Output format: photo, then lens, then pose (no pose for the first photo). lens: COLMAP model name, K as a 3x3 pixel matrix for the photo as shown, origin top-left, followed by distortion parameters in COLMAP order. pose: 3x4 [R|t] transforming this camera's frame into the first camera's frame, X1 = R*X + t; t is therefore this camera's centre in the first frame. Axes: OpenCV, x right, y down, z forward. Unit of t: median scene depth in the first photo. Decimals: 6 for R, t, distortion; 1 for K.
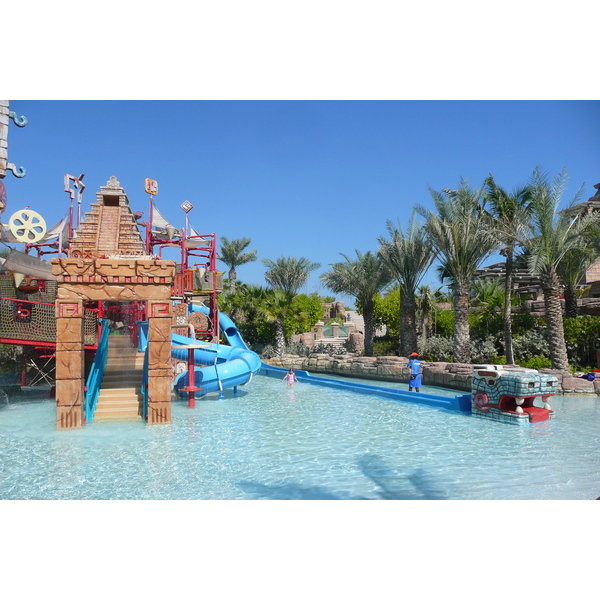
lens RADIAL K [[499.8, 0, 299.5], [0, 499.8, 299.6], [0, 0, 1]] dist [0.006133, -0.005148]
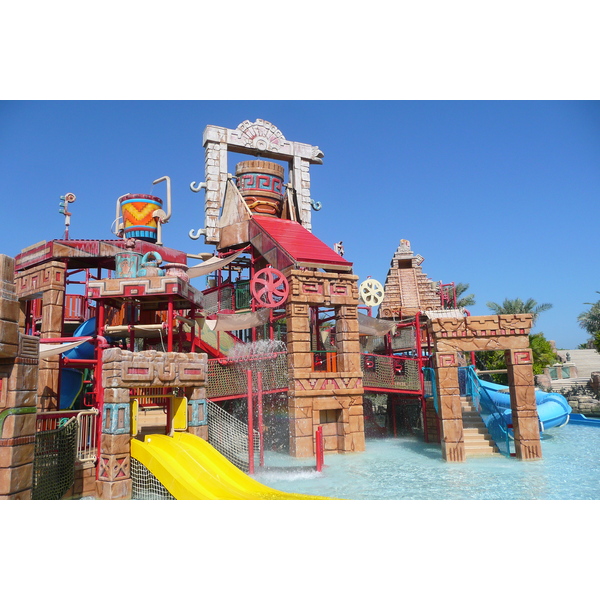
lens RADIAL K [[499.8, 0, 300.0], [0, 499.8, 299.6], [0, 0, 1]] dist [0.006133, -0.005148]
pose [[0.951773, -0.073603, -0.297844, -0.414056], [0.046886, 0.994288, -0.095881, -0.025265], [0.303200, 0.077292, 0.949787, -0.249706]]
